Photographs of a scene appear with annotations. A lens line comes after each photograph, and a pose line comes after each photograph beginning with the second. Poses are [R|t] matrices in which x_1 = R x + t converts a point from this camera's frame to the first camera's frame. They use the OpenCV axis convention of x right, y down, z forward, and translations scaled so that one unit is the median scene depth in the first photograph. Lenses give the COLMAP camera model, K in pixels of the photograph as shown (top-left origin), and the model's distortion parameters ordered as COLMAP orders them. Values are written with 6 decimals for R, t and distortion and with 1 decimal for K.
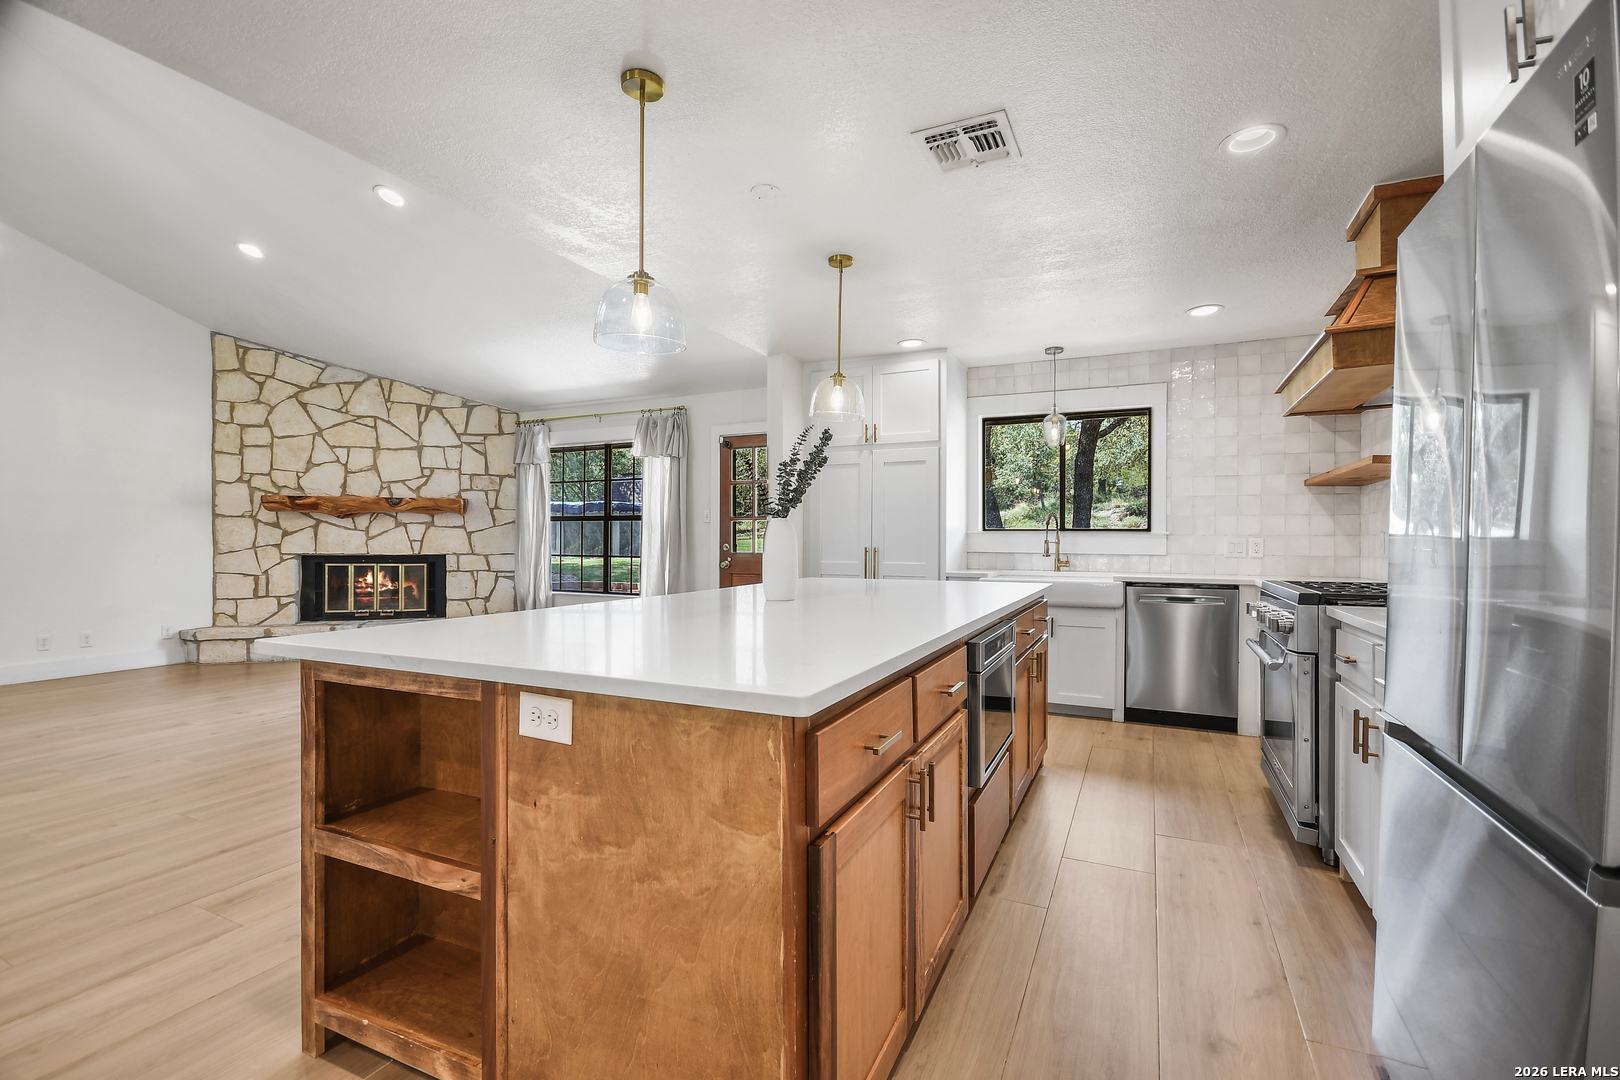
lens RADIAL K [[715.8, 0, 821.7], [0, 715.8, 542.7], [0, 0, 1]] dist [0.005765, -0.010982]
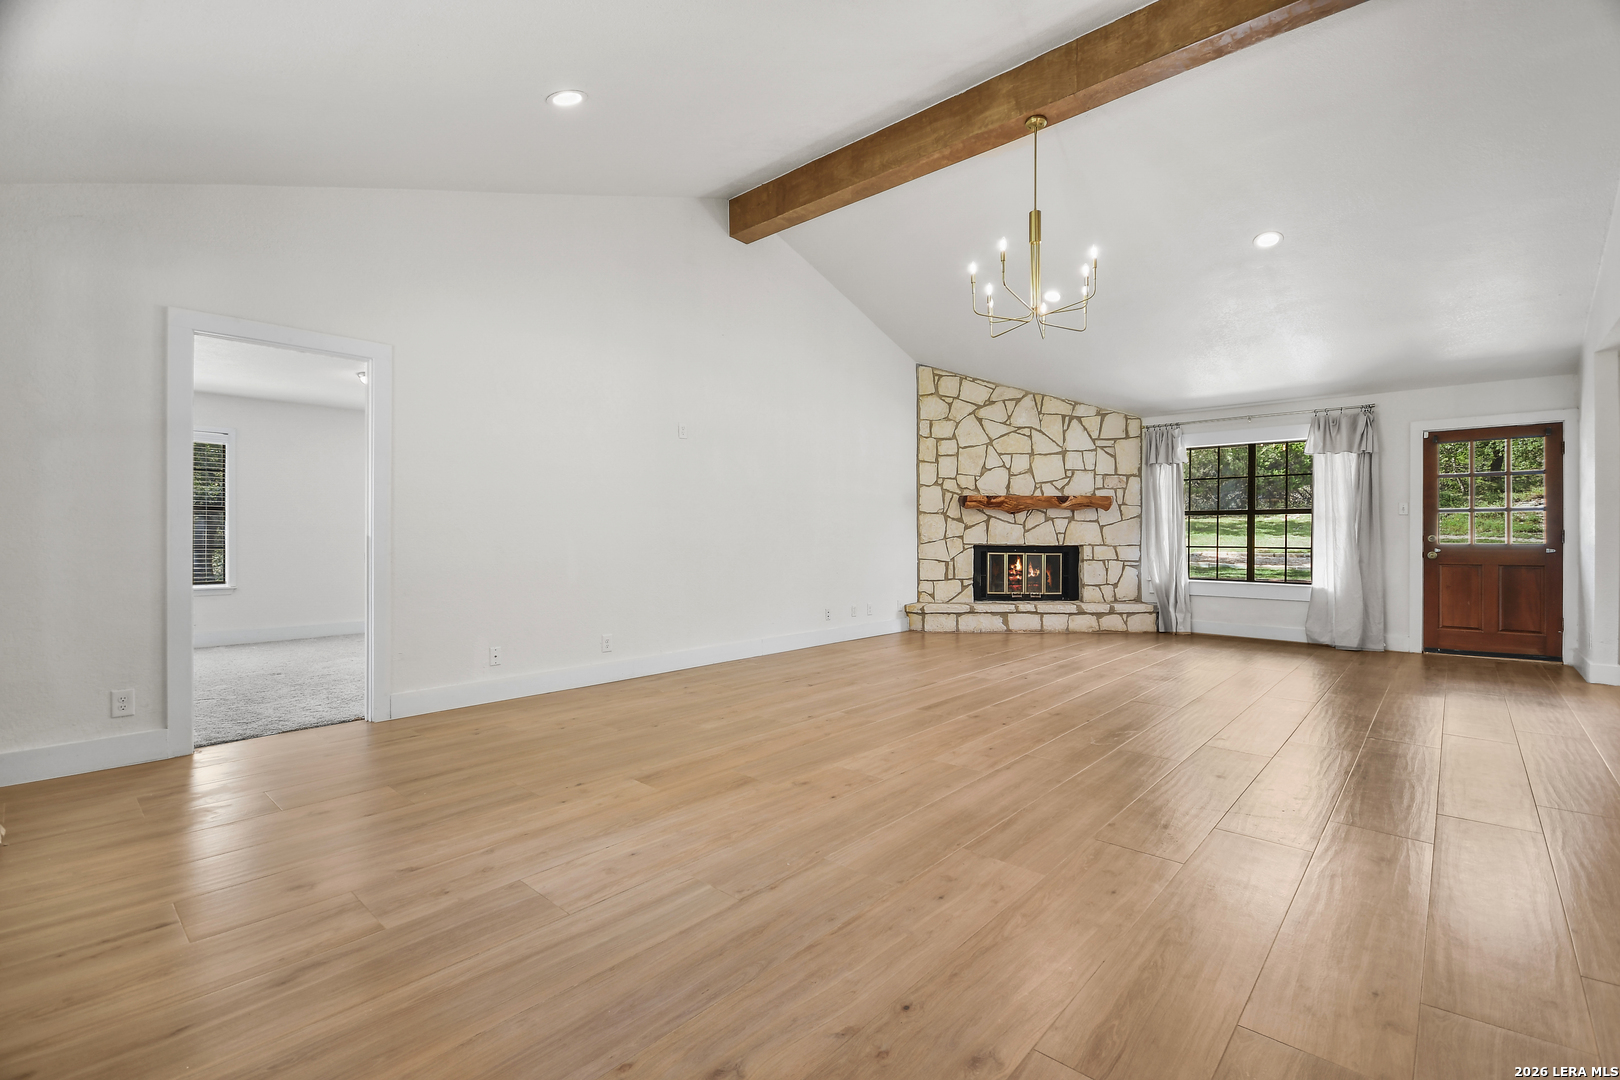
lens RADIAL K [[715.8, 0, 806.0], [0, 715.8, 535.0], [0, 0, 1]] dist [0.005765, -0.010982]
pose [[0.958280, -0.001246, -0.285830, -0.663094], [-0.001799, 0.999944, -0.010389, 0.013564], [0.285827, 0.010469, 0.958224, -0.233121]]
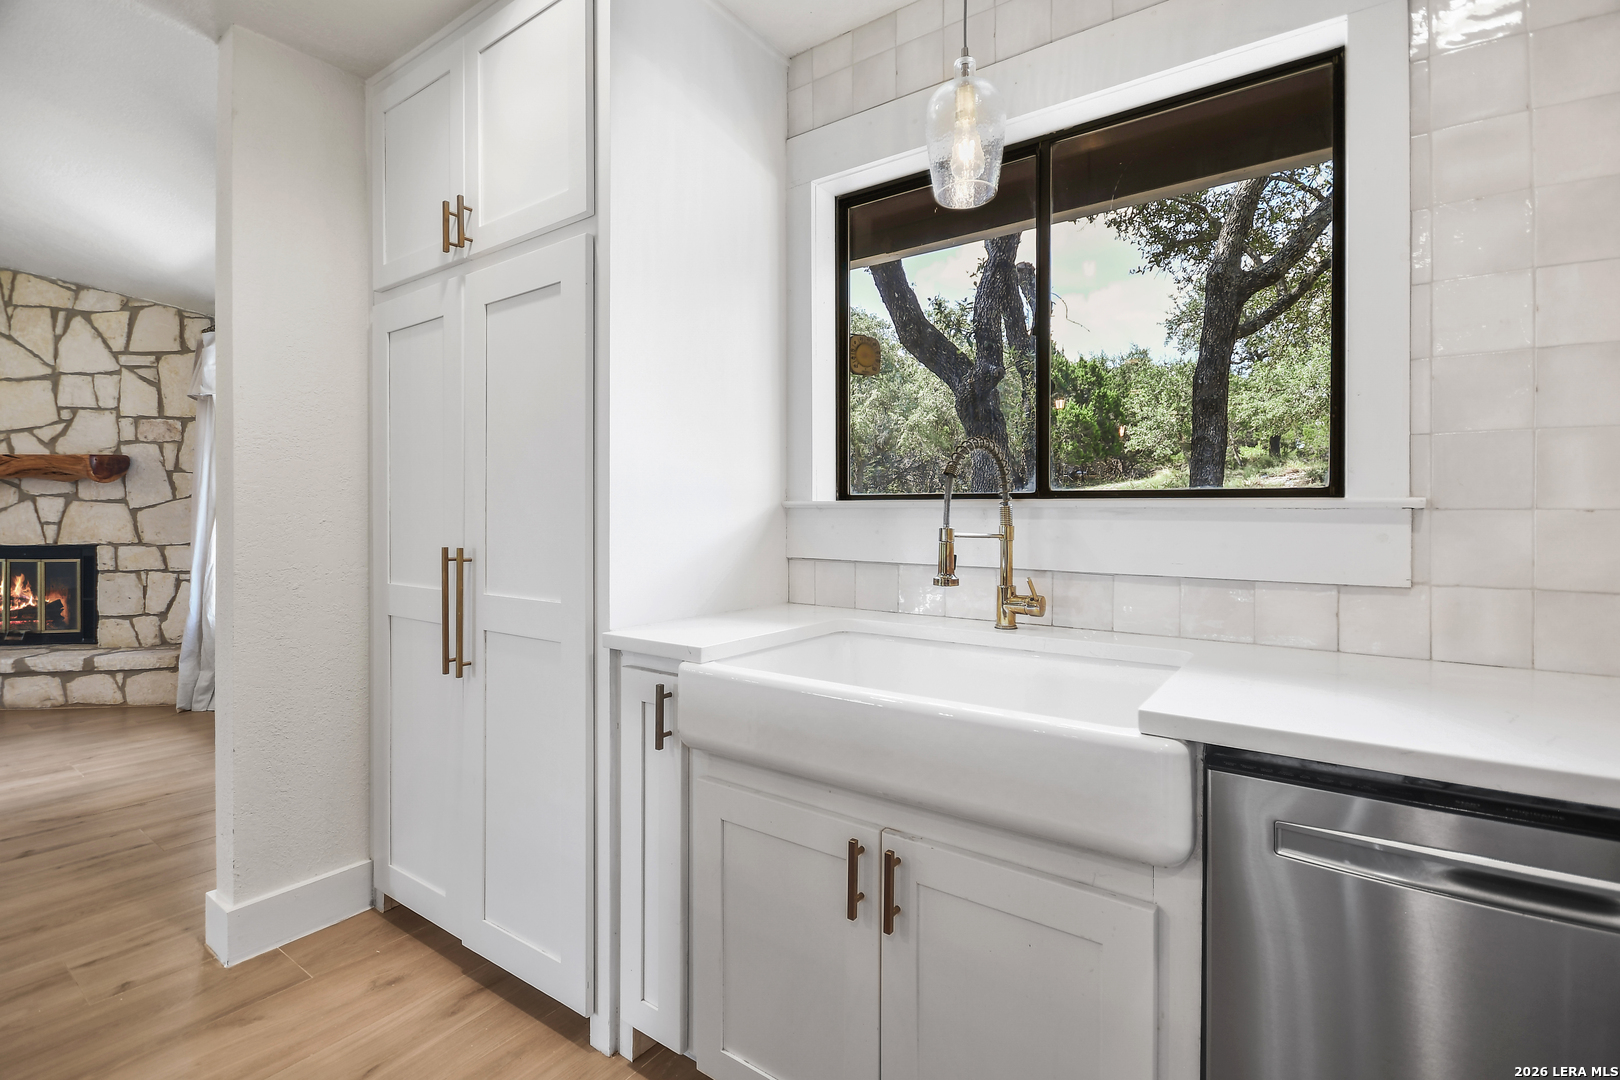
lens RADIAL K [[732.3, 0, 831.0], [0, 732.3, 514.4], [0, 0, 1]] dist [-0.005113, -0.004238]
pose [[0.983391, -0.003196, -0.181471, 0.240897], [0.002104, 0.999979, -0.006208, -0.005341], [0.181487, 0.005723, 0.983377, 0.522897]]
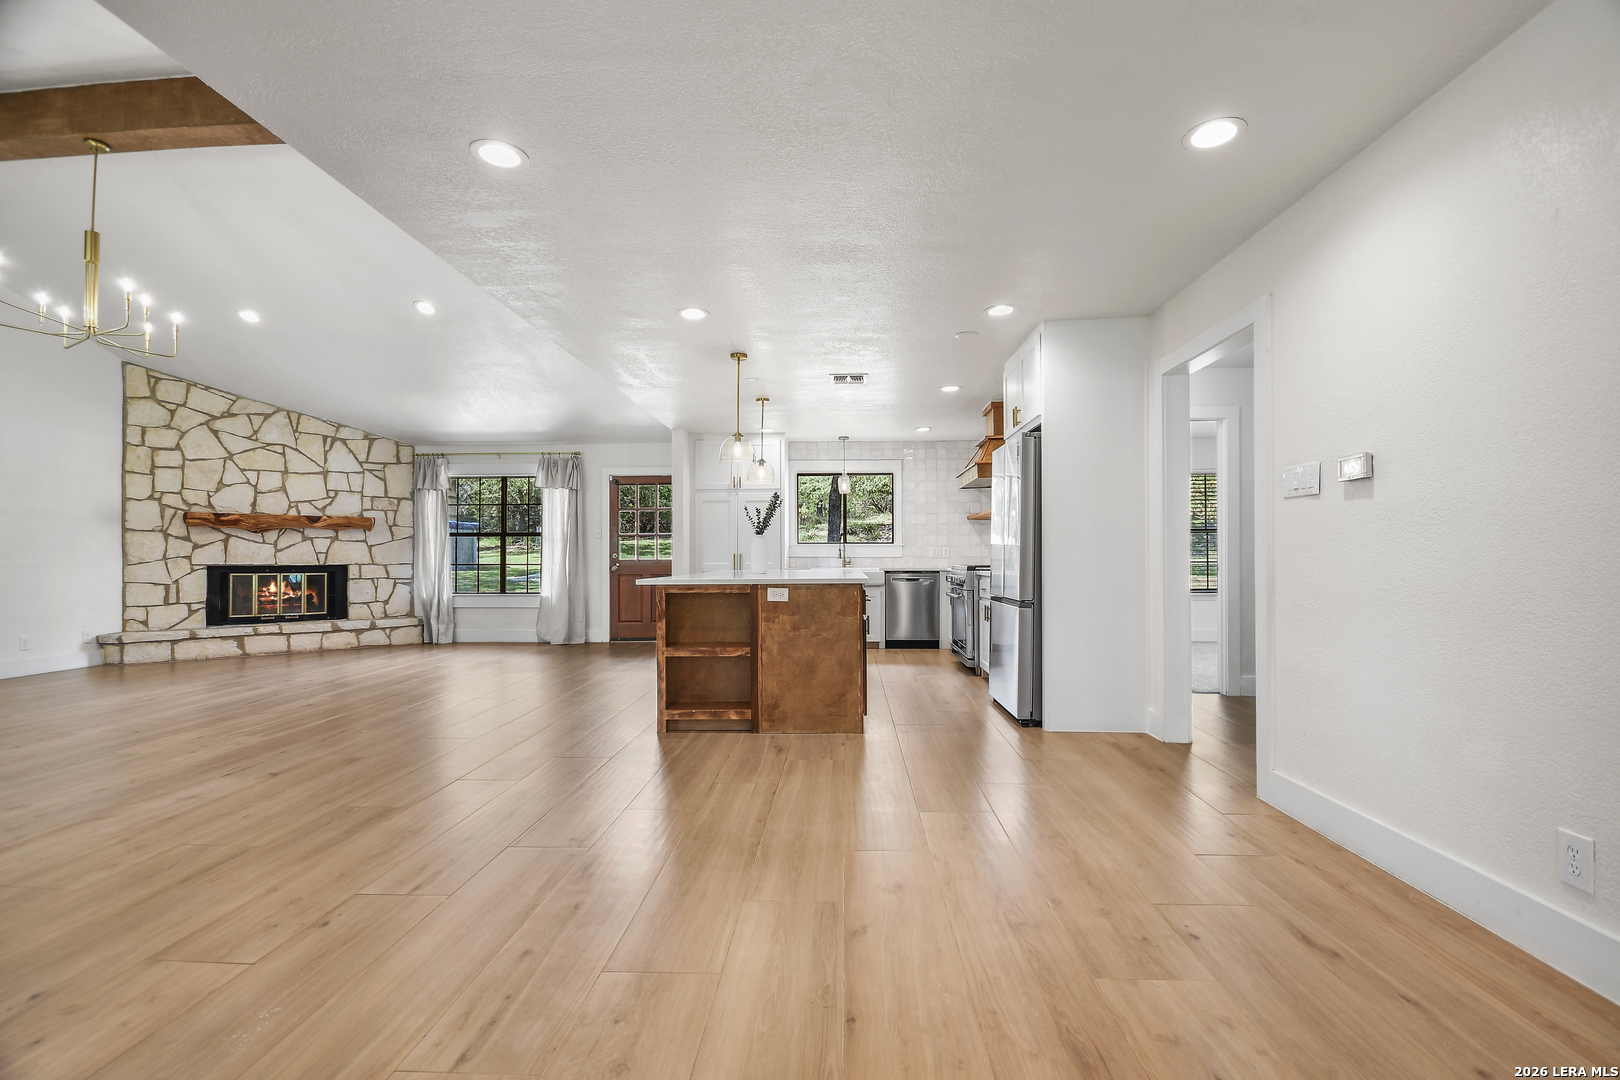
lens RADIAL K [[715.8, 0, 832.5], [0, 715.8, 551.6], [0, 0, 1]] dist [0.005765, -0.010982]
pose [[0.916877, -0.003661, 0.399152, -0.285040], [0.009090, 0.999890, -0.011710, 0.017086], [-0.399065, 0.014365, 0.916810, -0.412592]]
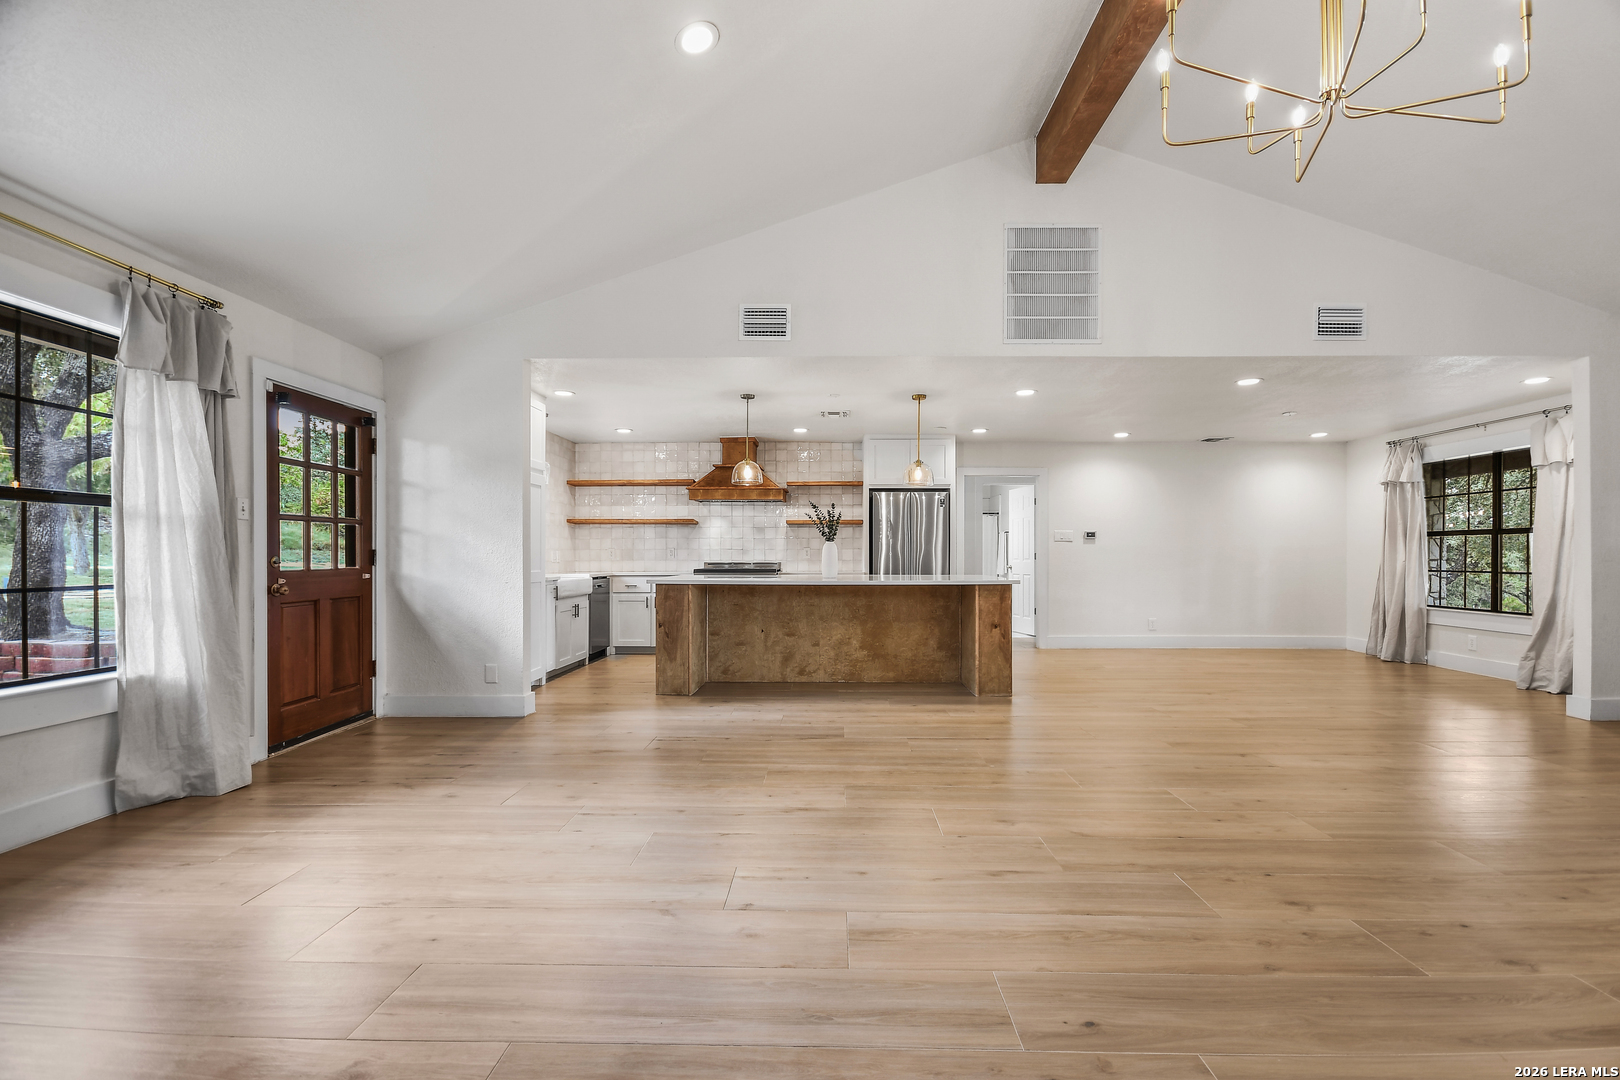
lens RADIAL K [[715.8, 0, 825.2], [0, 715.8, 557.0], [0, 0, 1]] dist [0.005765, -0.010982]
pose [[-0.409517, -0.007051, 0.912275, -0.844693], [0.002600, 0.999957, 0.008896, -0.001696], [-0.912299, 0.006015, -0.409481, 0.776459]]
